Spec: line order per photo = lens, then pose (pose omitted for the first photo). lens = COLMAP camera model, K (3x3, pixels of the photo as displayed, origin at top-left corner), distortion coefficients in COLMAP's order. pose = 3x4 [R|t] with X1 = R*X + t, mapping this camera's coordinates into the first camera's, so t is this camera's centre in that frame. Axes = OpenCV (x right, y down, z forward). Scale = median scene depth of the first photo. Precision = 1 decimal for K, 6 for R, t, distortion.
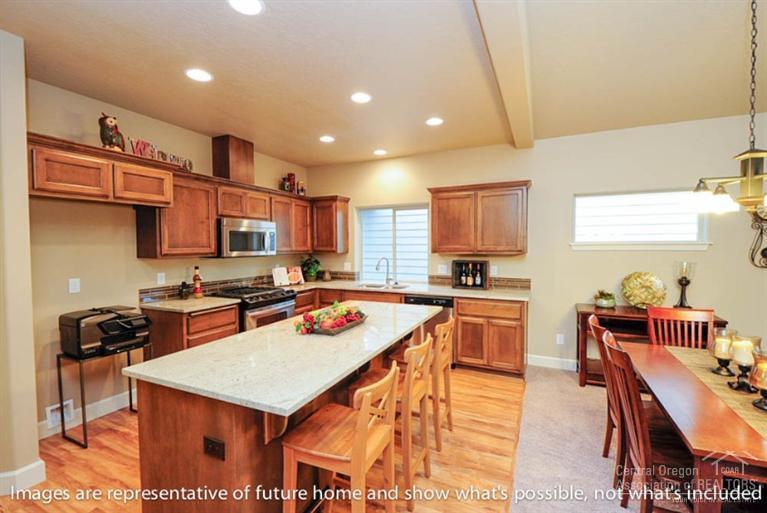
lens RADIAL K [[343.4, 0, 383.5], [0, 343.4, 256.5], [0, 0, 1]] dist [-0.001792, -0.000338]
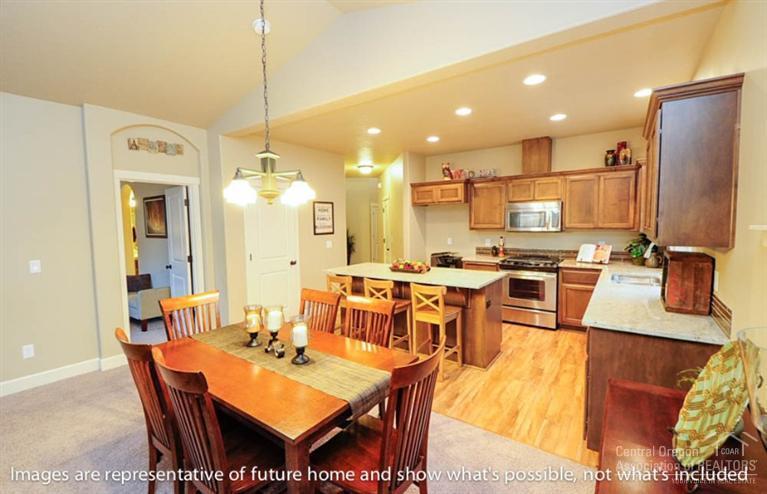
lens RADIAL K [[341.0, 0, 383.5], [0, 341.0, 247.0], [0, 0, 1]] dist [0.000122, 0.000000]
pose [[-0.192062, 0.082207, -0.977934, 1.598581], [-0.023863, 0.995800, 0.088395, -0.073031], [0.981093, 0.040314, -0.189293, 1.184801]]
